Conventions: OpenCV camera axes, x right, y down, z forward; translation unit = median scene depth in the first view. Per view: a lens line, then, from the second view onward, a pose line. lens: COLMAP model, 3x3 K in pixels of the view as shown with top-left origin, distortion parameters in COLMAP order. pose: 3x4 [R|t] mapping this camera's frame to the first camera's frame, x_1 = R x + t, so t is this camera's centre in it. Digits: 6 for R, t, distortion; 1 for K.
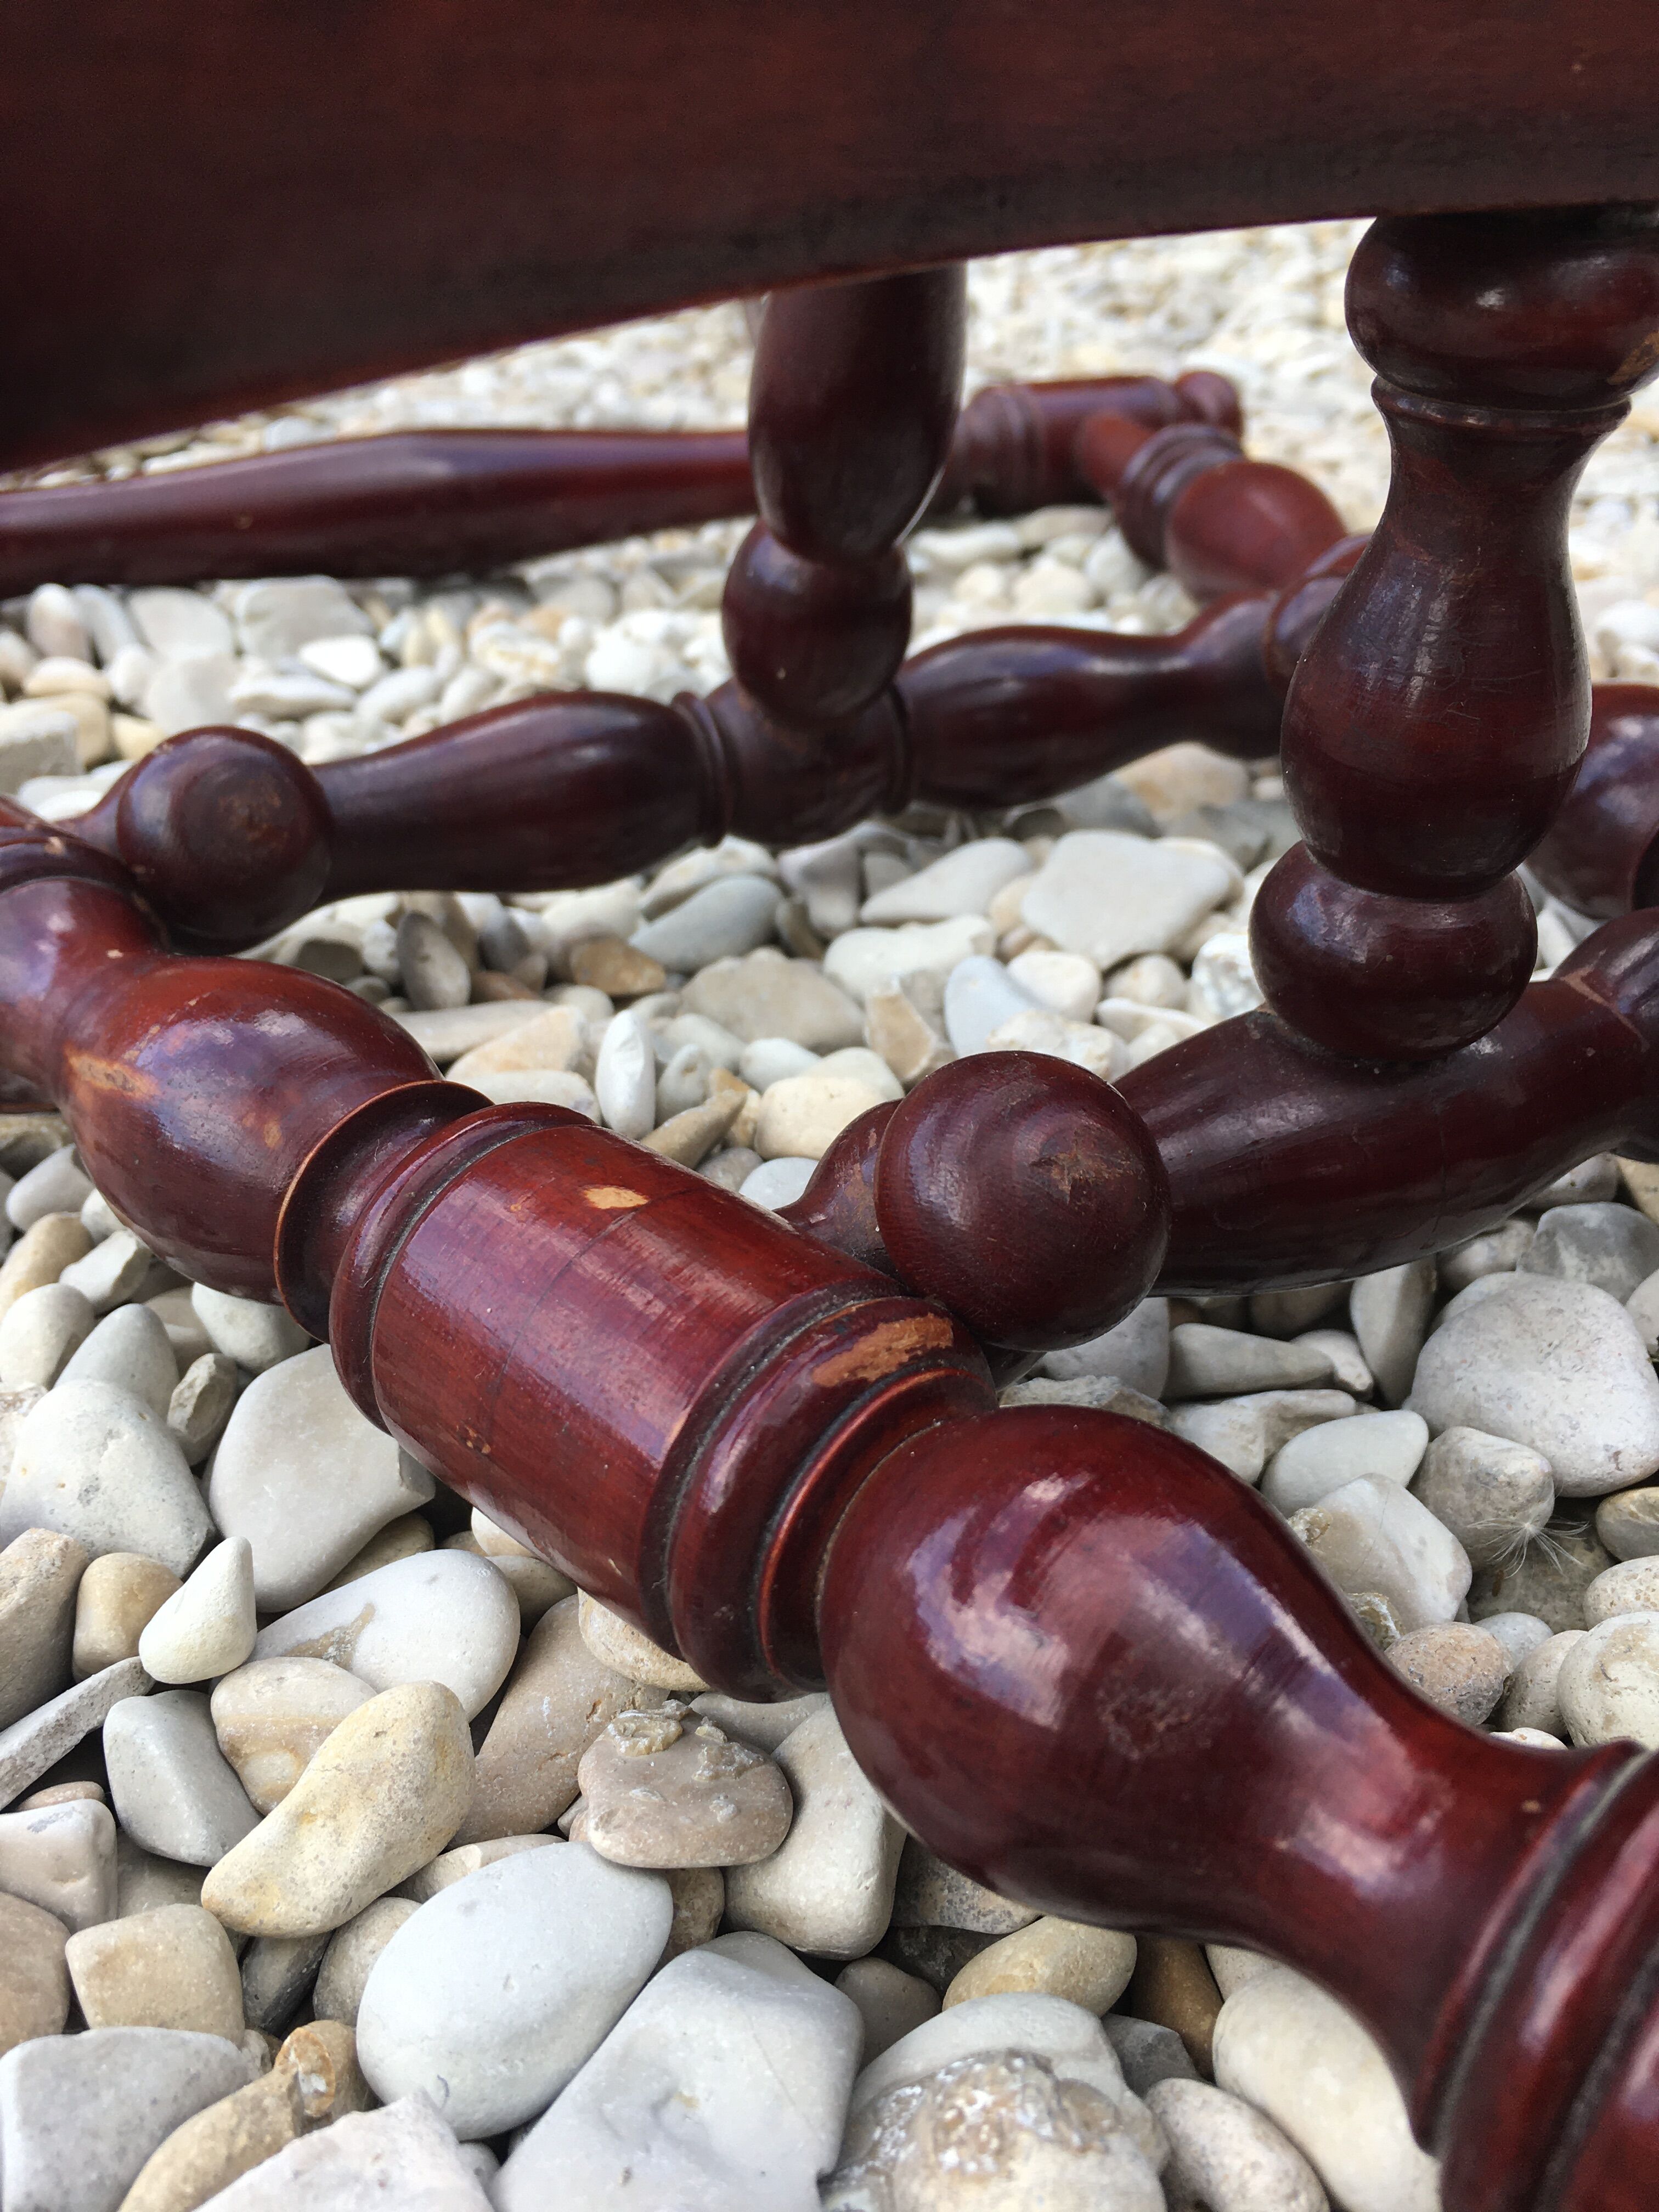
lens RADIAL K [[1906.5, 0, 829.5], [0, 1906.5, 1106.0], [0, 0, 1]] dist [0.094550, -0.170872]
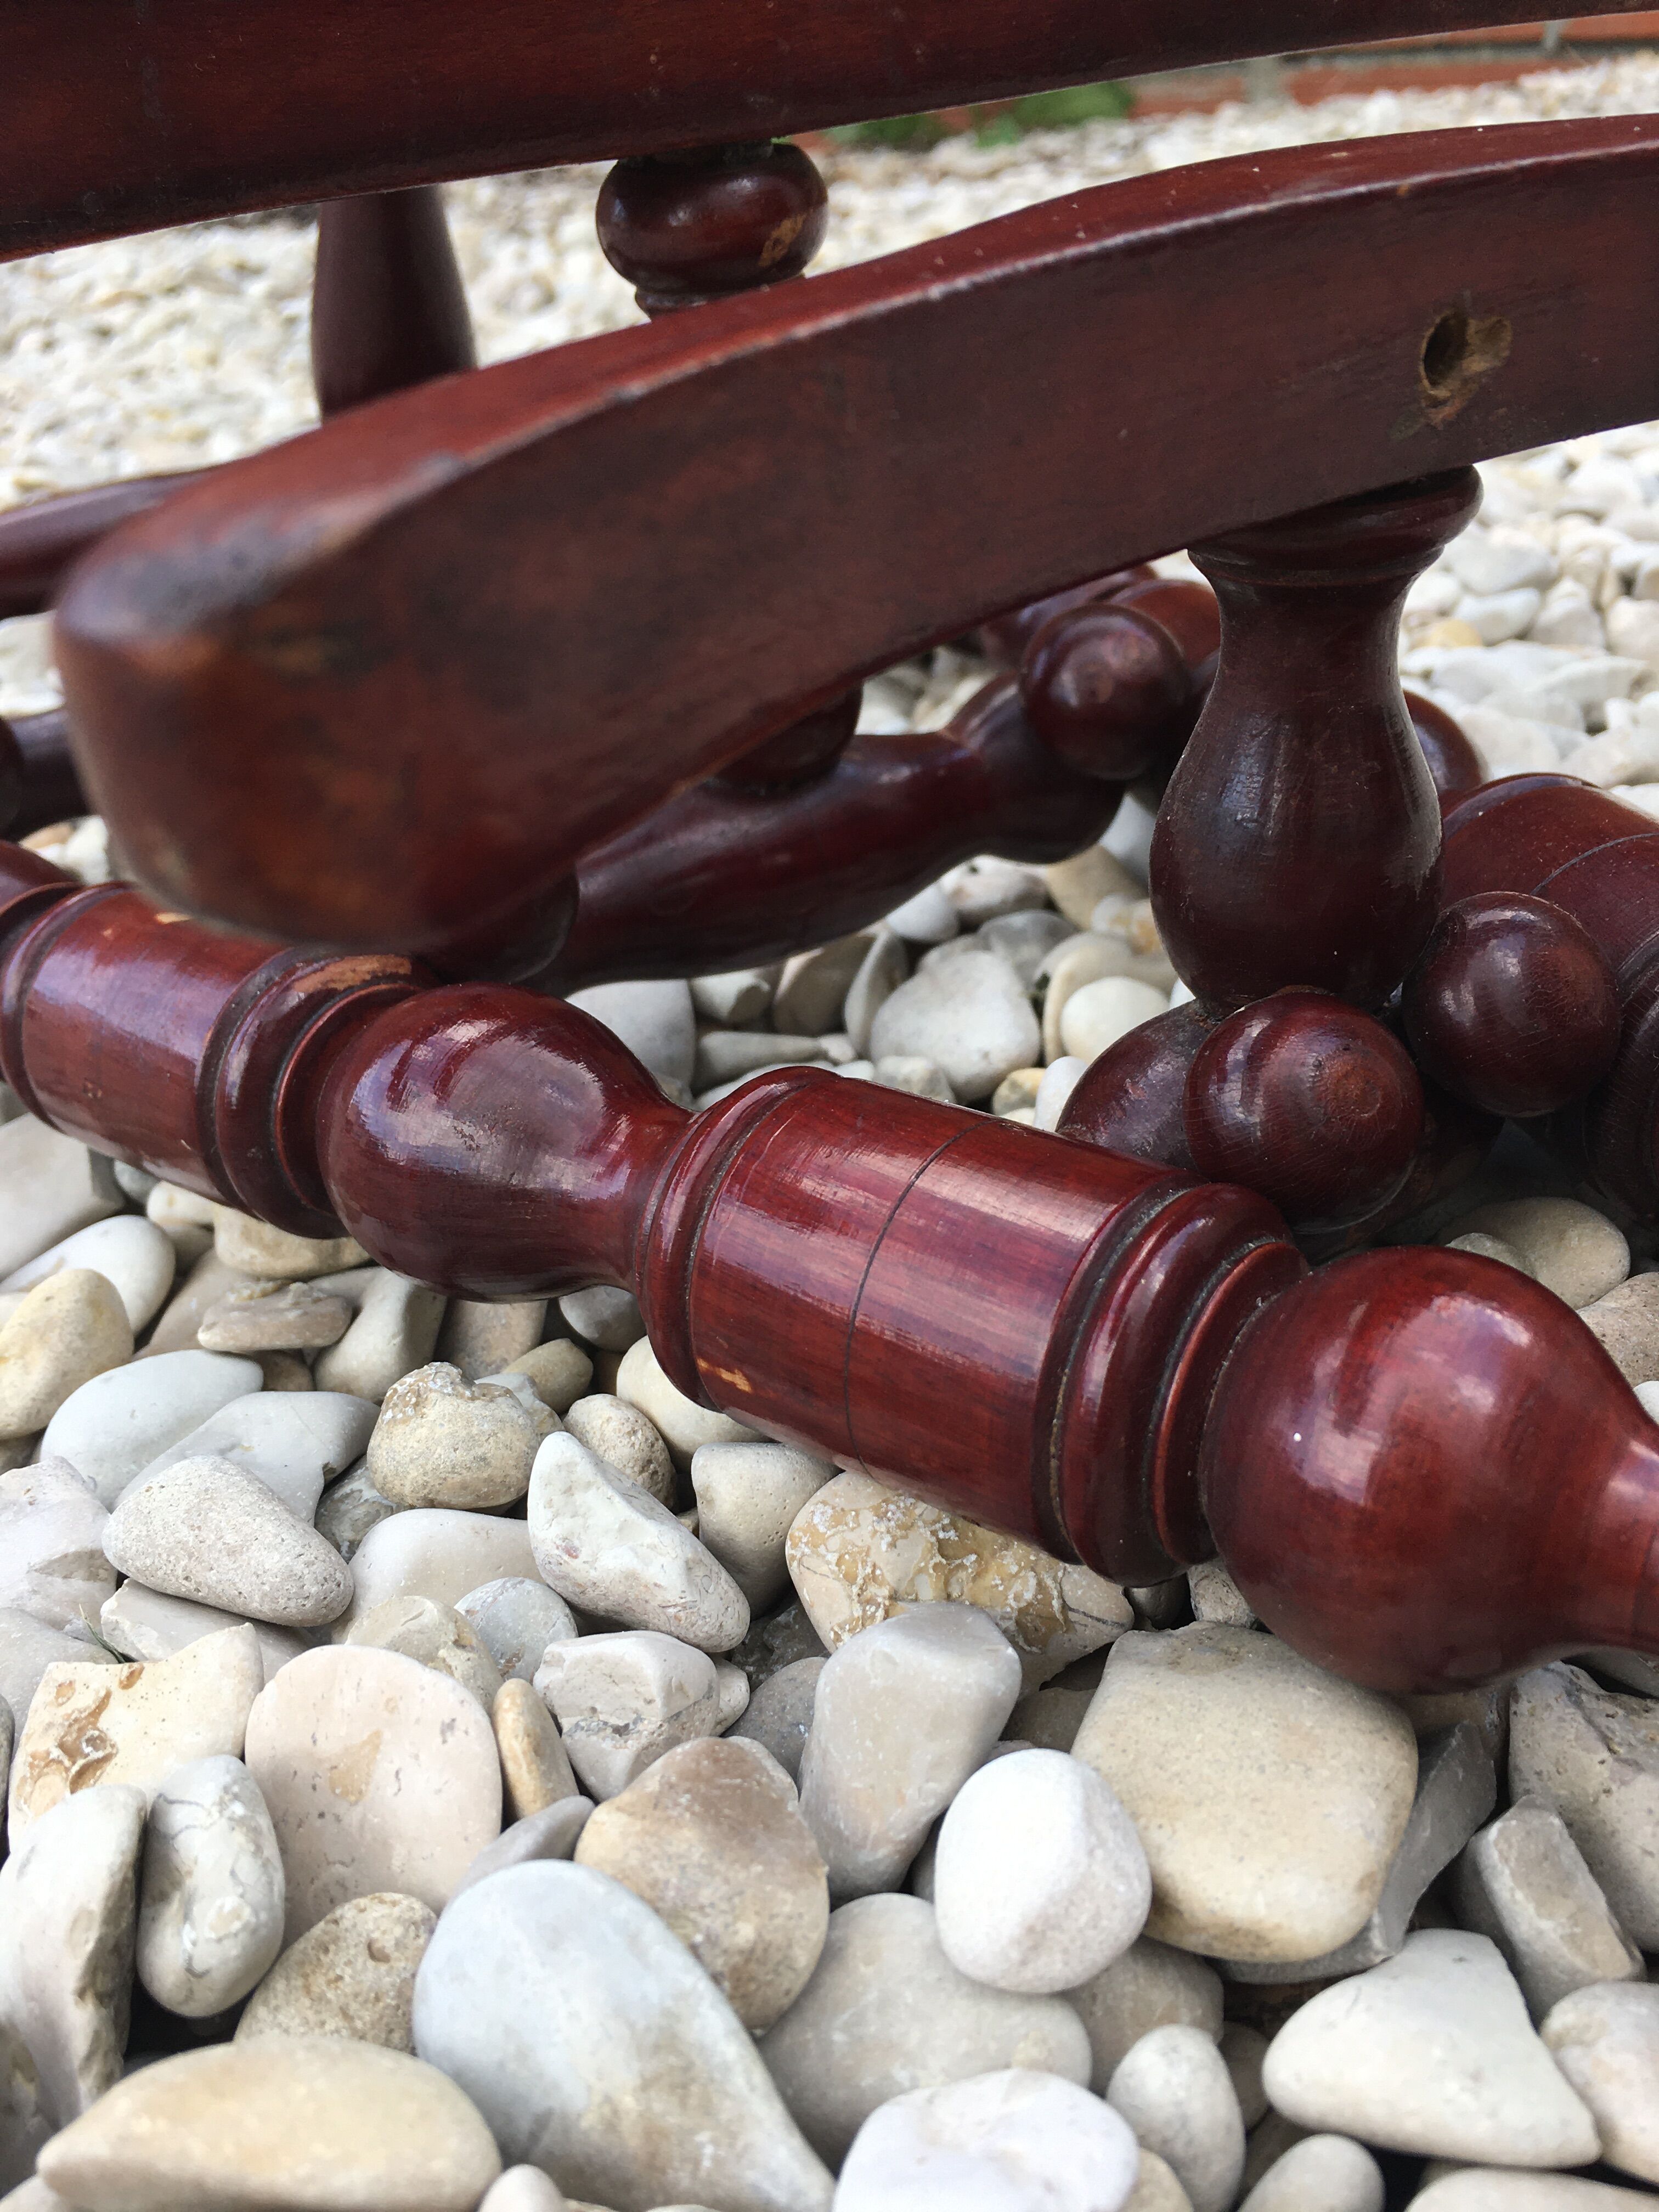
lens RADIAL K [[1906.5, 0, 829.5], [0, 1906.5, 1106.0], [0, 0, 1]] dist [0.094550, -0.170872]
pose [[0.990626, -0.132039, 0.035003, 0.325964], [0.132874, 0.990873, -0.022714, 0.310743], [-0.031684, 0.027152, 0.999129, -0.474665]]
